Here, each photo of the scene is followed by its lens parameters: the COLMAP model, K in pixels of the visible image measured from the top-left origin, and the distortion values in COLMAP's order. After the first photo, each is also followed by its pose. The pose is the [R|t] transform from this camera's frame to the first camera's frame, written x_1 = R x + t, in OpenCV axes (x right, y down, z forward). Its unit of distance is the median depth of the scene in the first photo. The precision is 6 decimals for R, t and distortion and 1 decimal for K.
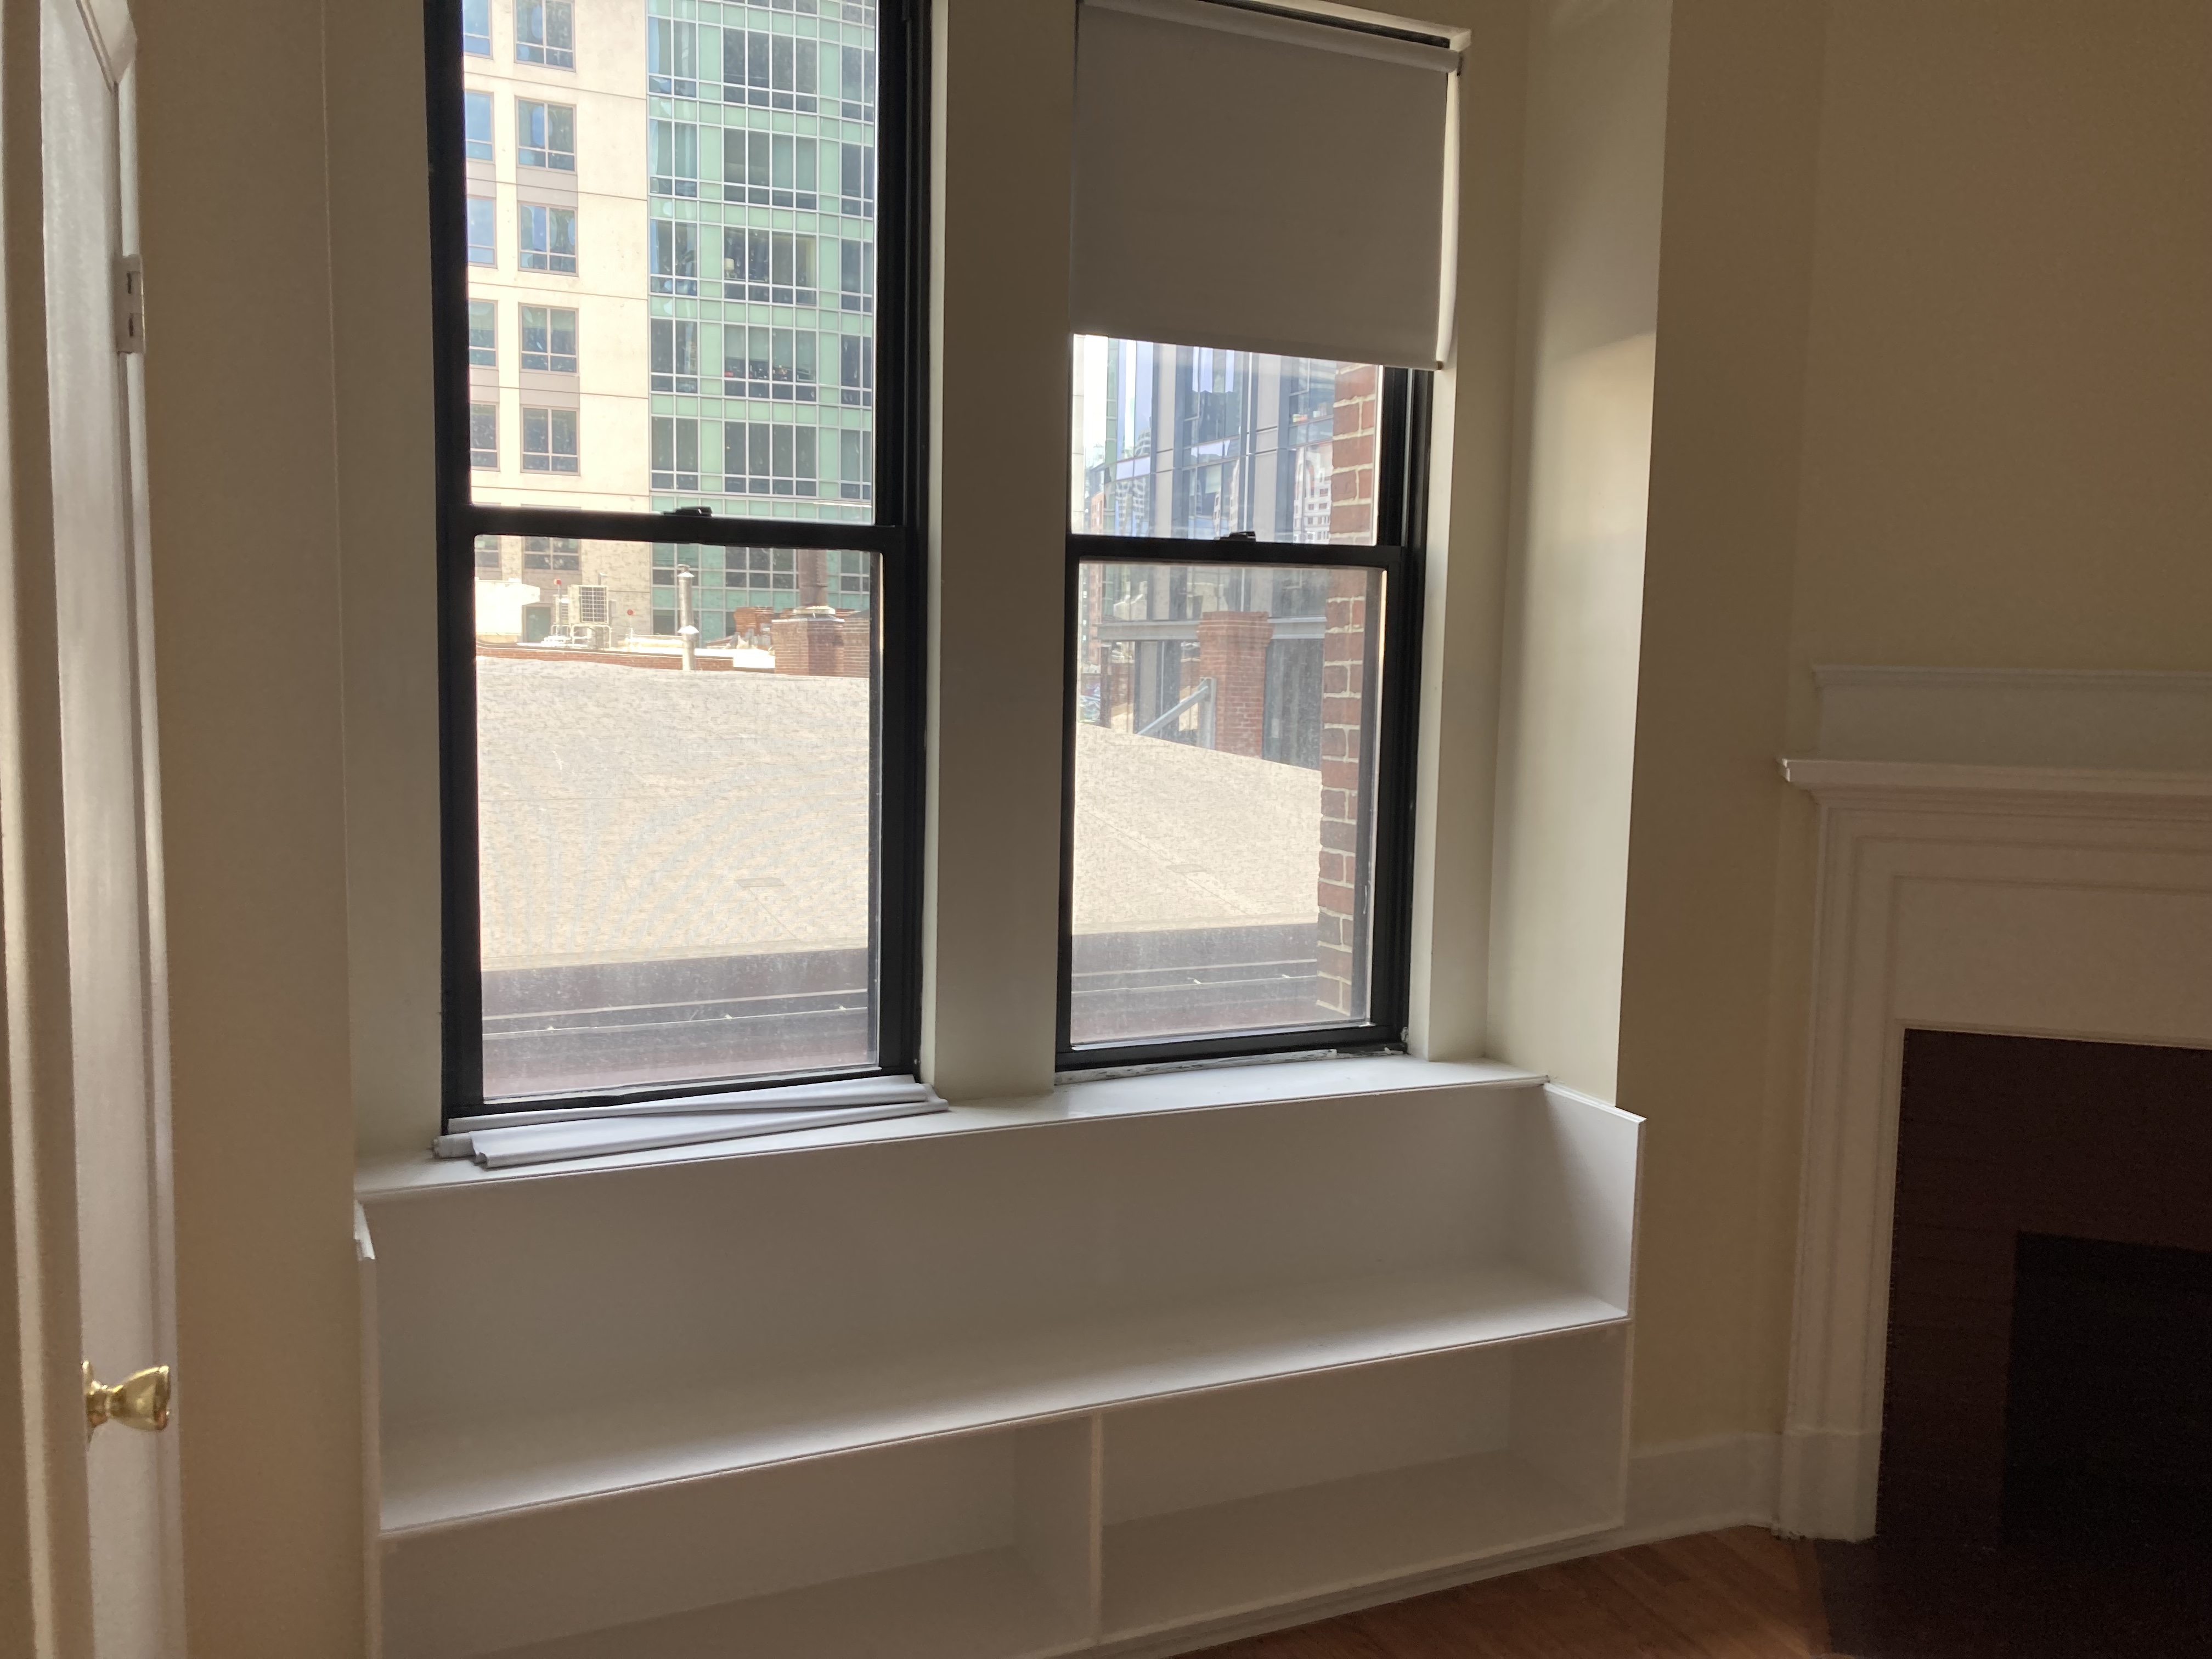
lens RADIAL K [[1798.7, 0, 1112.0], [0, 1798.7, 842.8], [0, 0, 1]] dist [0.002355, 0.001800]
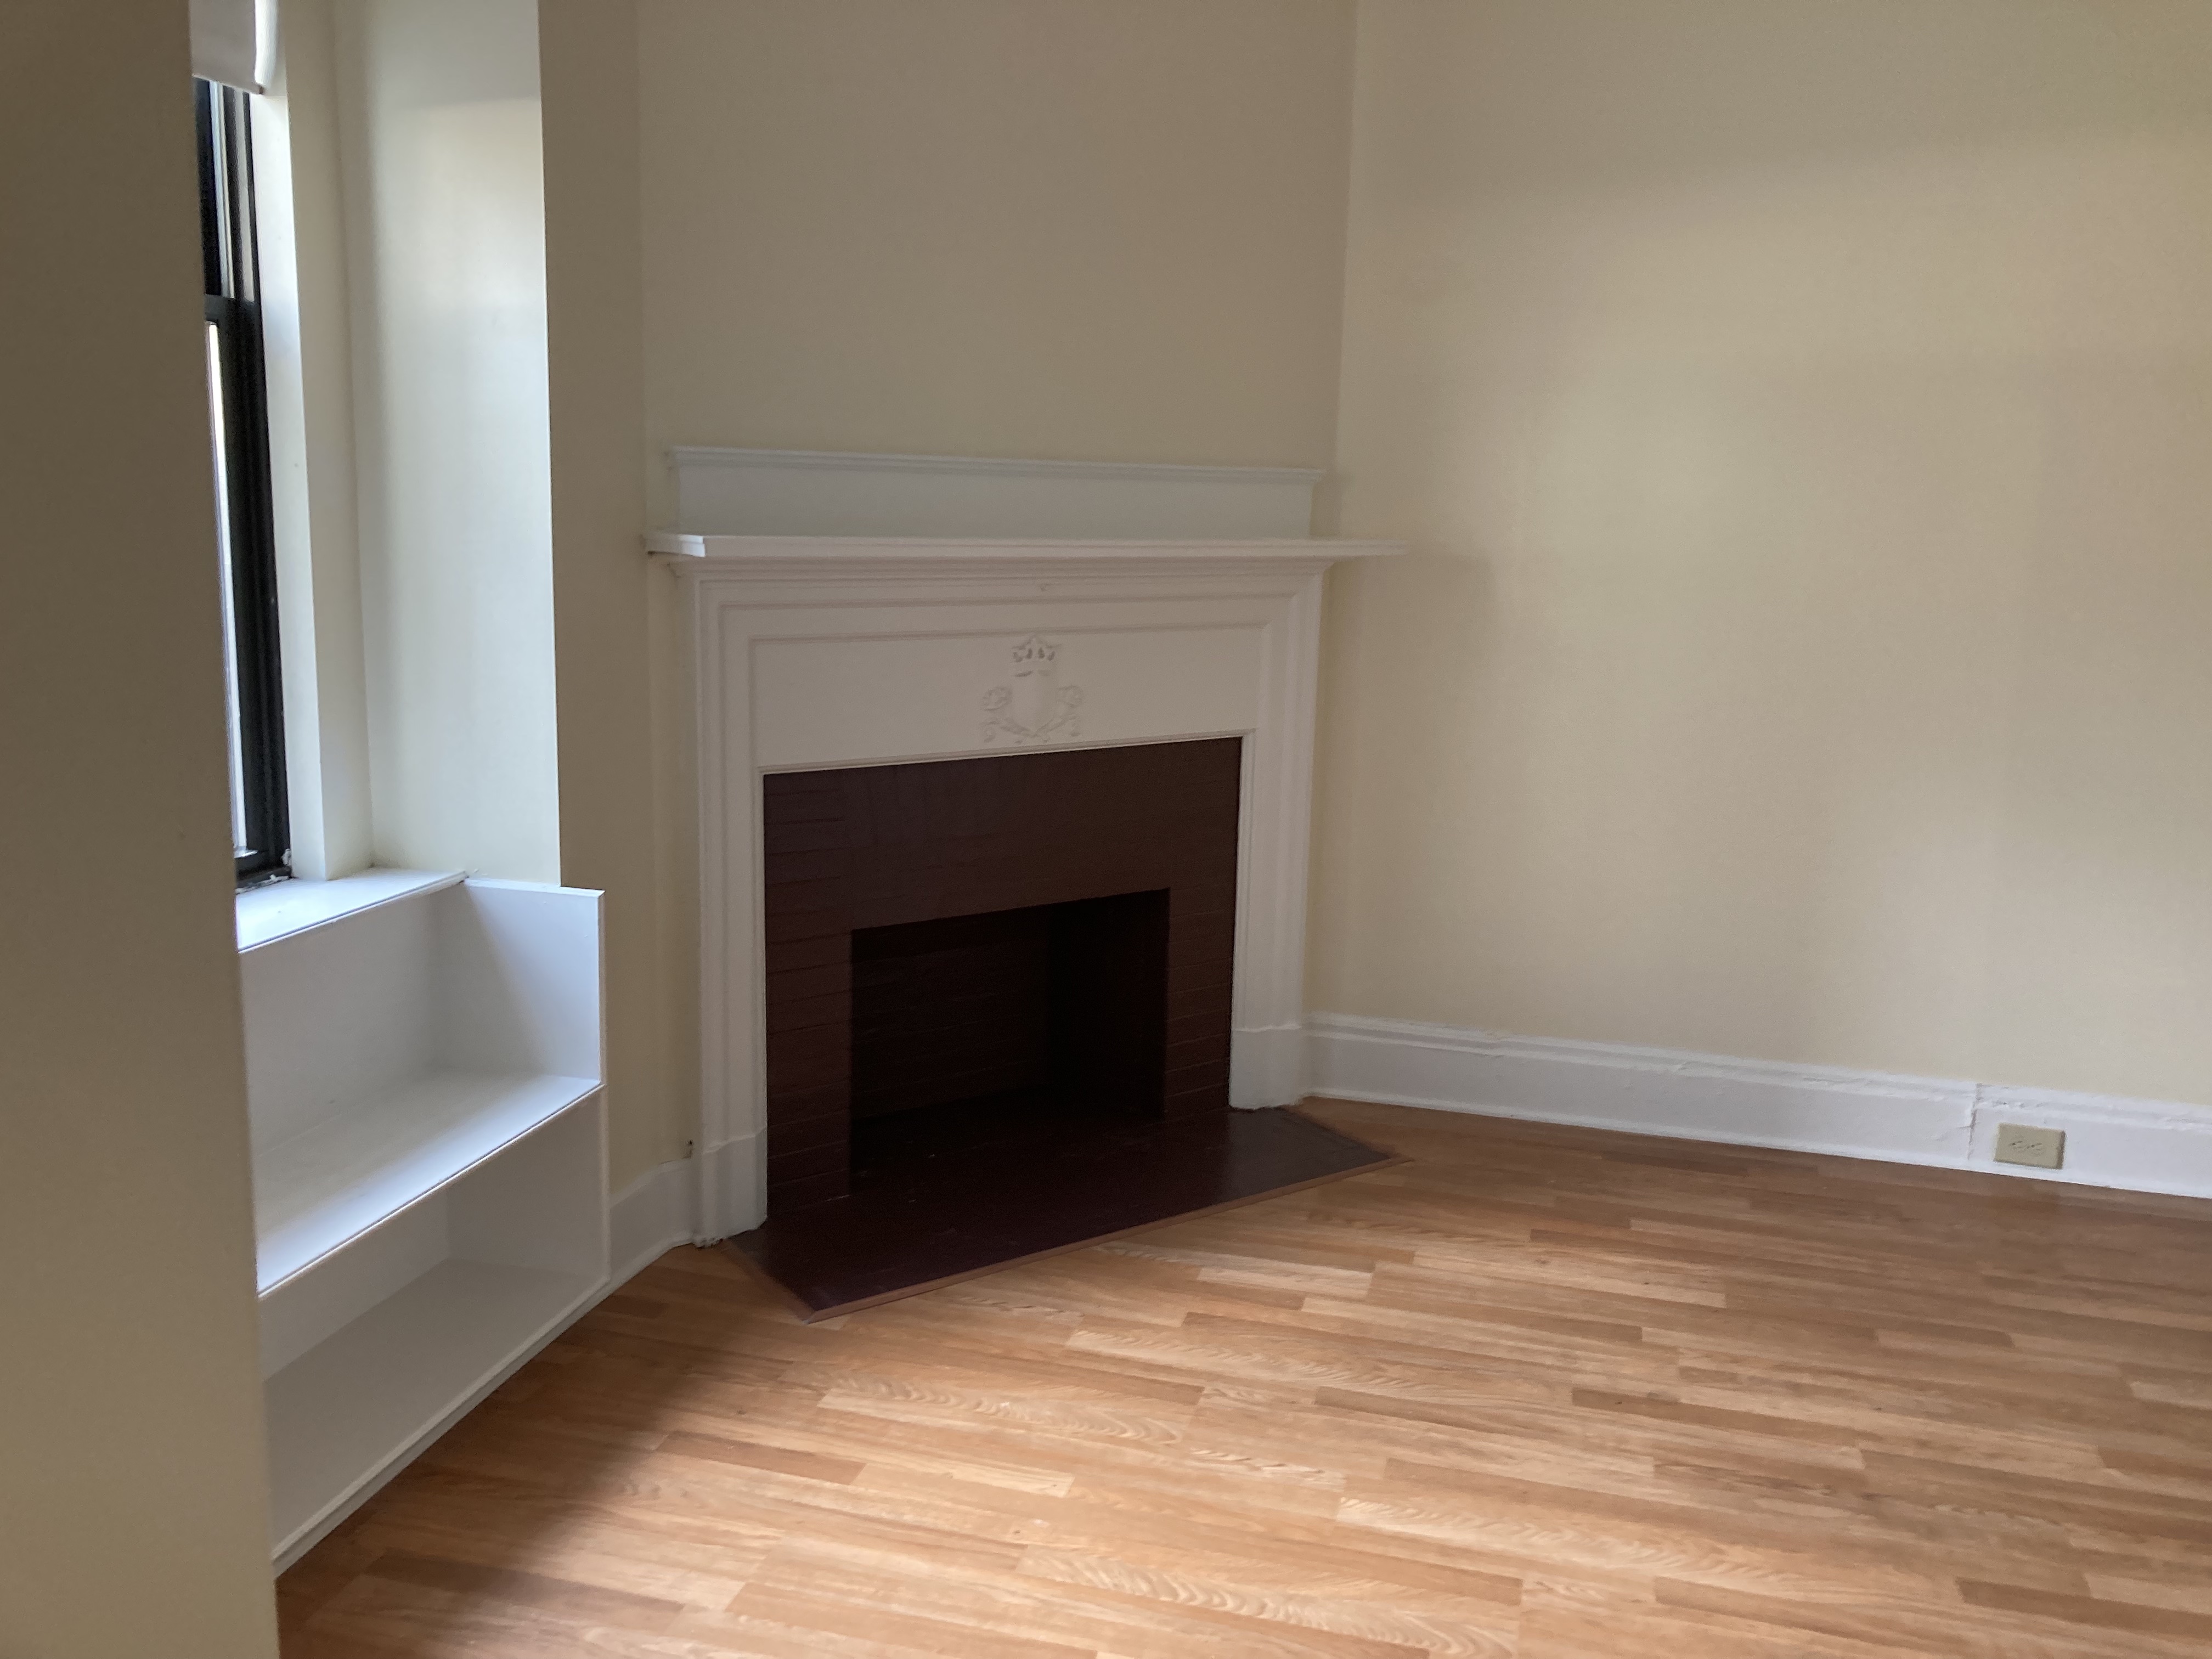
lens RADIAL K [[1828.1, 0, 1107.6], [0, 1828.1, 807.2], [0, 0, 1]] dist [0.026059, 0.003873]
pose [[0.609343, -0.144660, 0.779599, -0.318013], [0.064649, 0.989007, 0.132986, -0.014687], [-0.790267, -0.030634, 0.611997, 0.122257]]
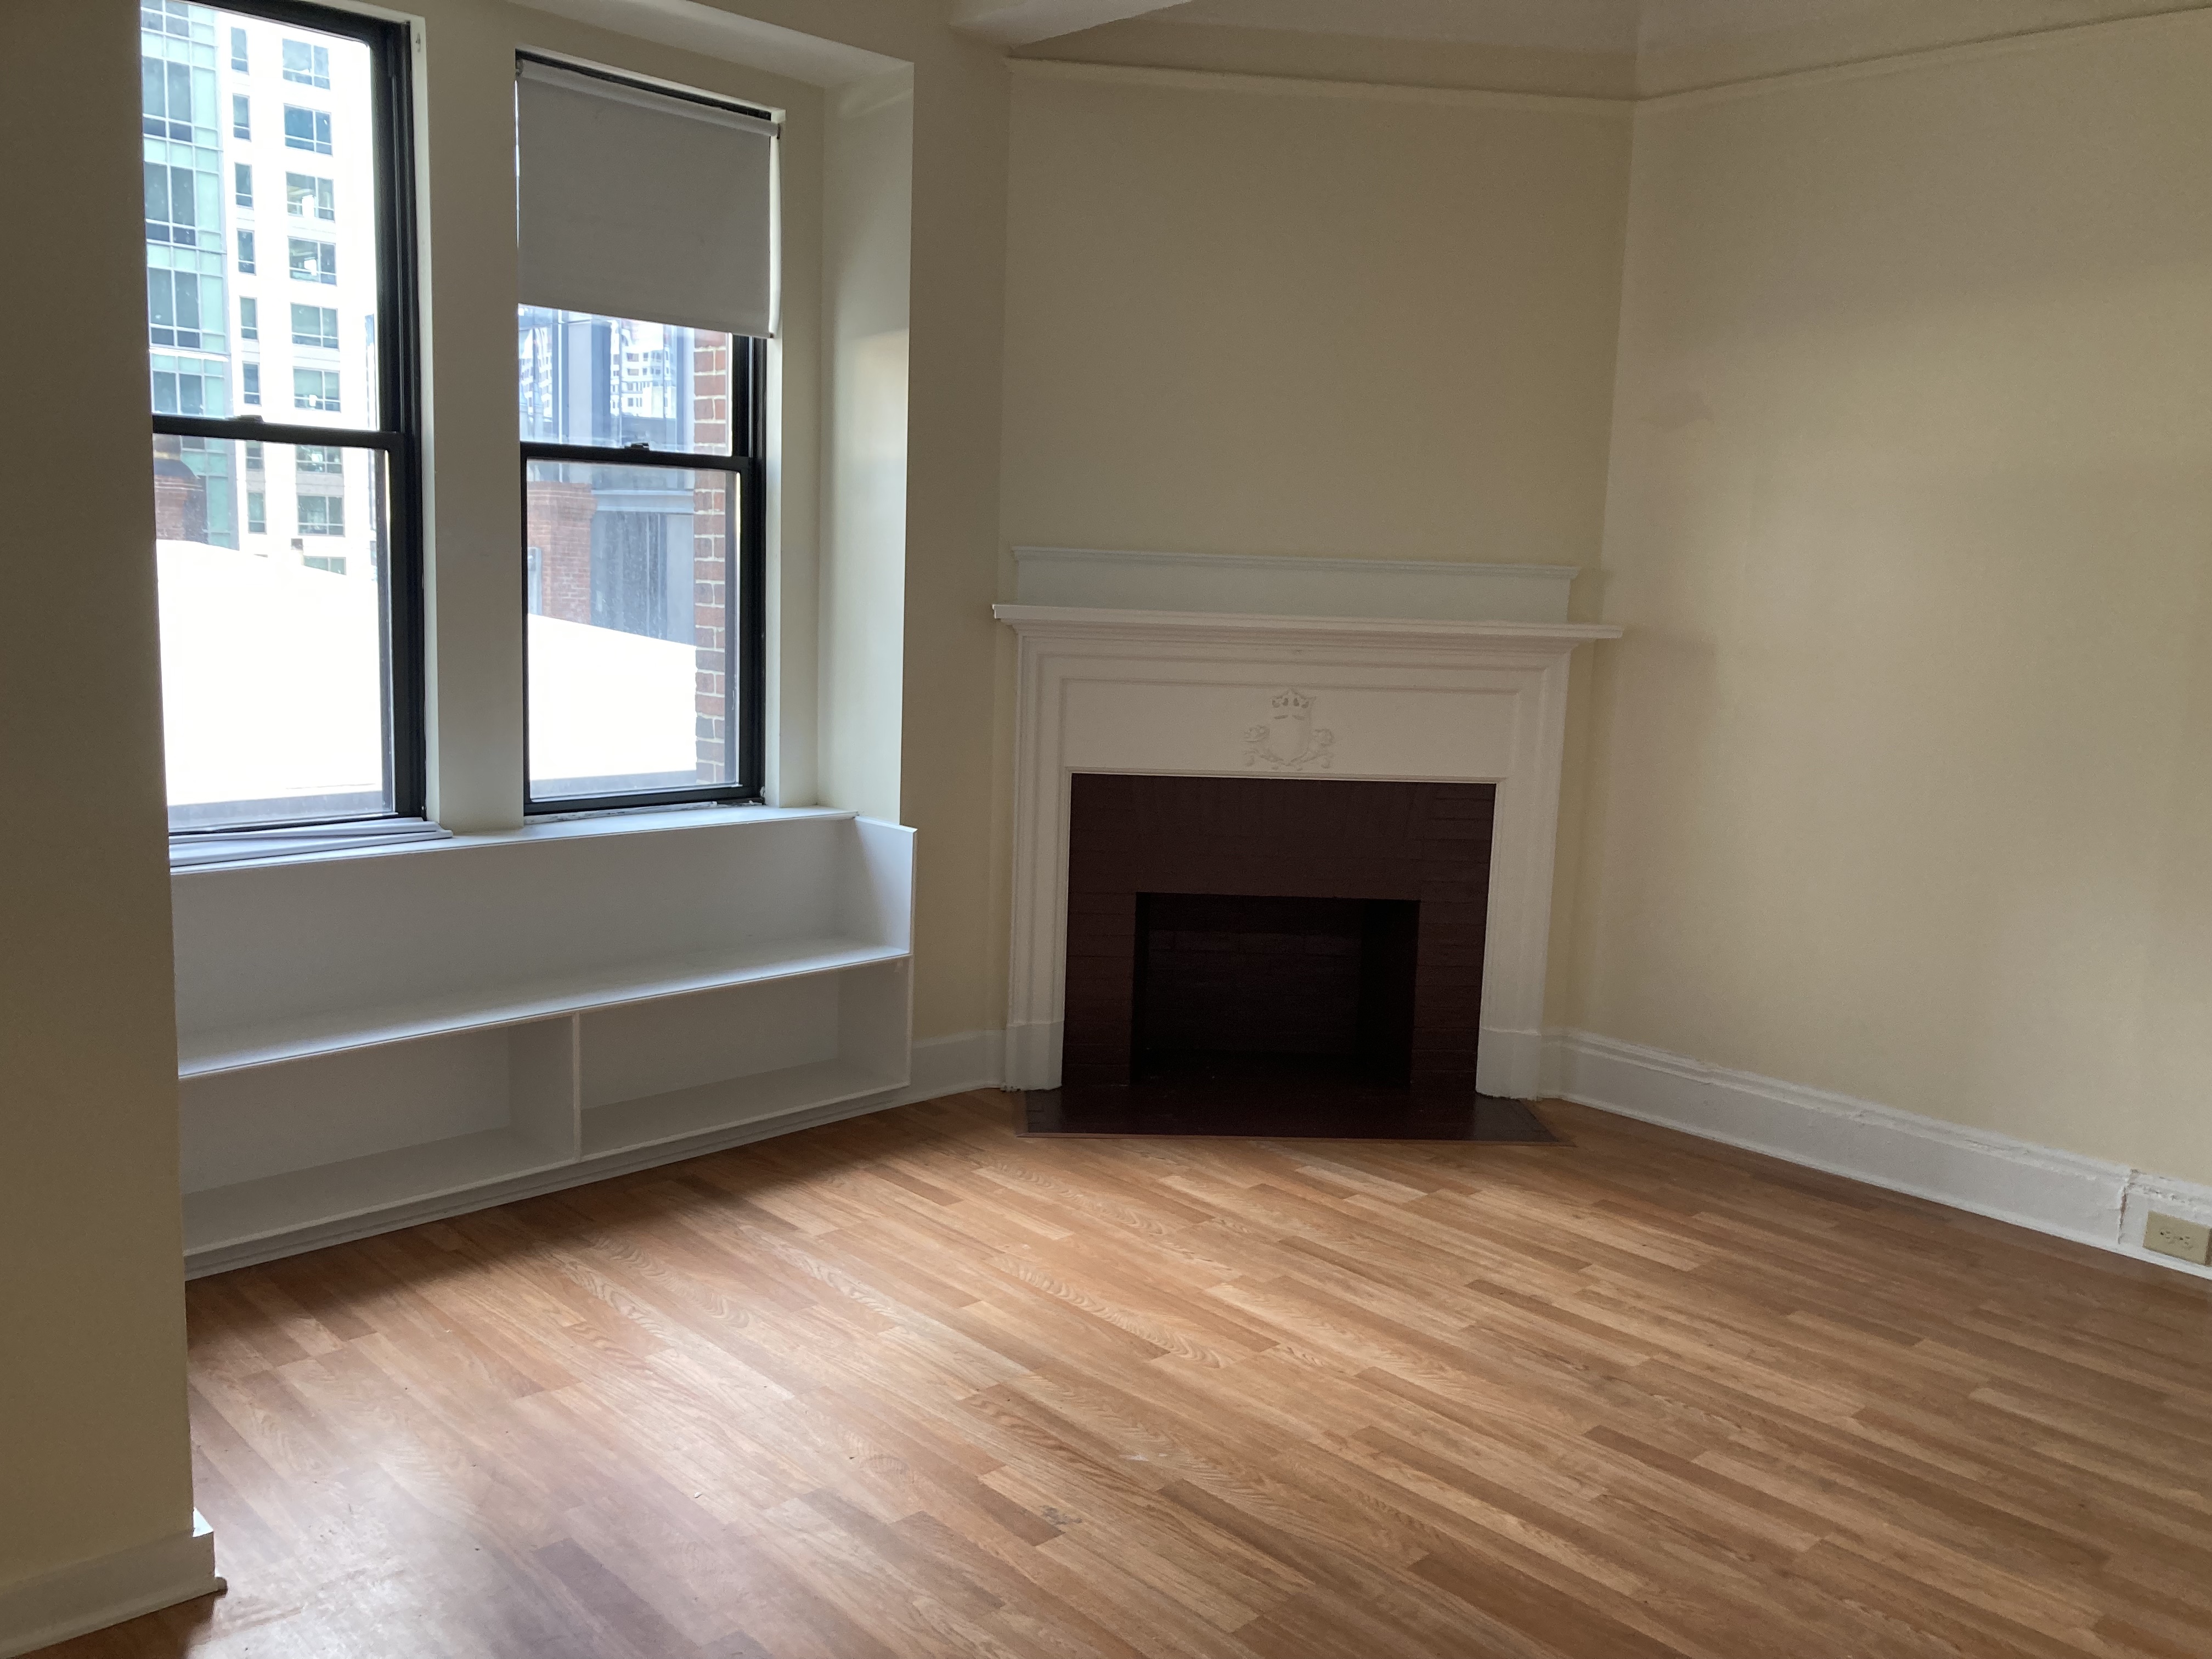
lens RADIAL K [[1817.3, 0, 1113.4], [0, 1817.3, 845.4], [0, 0, 1]] dist [0.079842, -0.091535]
pose [[0.934384, -0.039187, 0.354105, -0.107790], [0.015355, 0.997438, 0.069863, 0.053888], [-0.355936, -0.059842, 0.932592, -0.543508]]
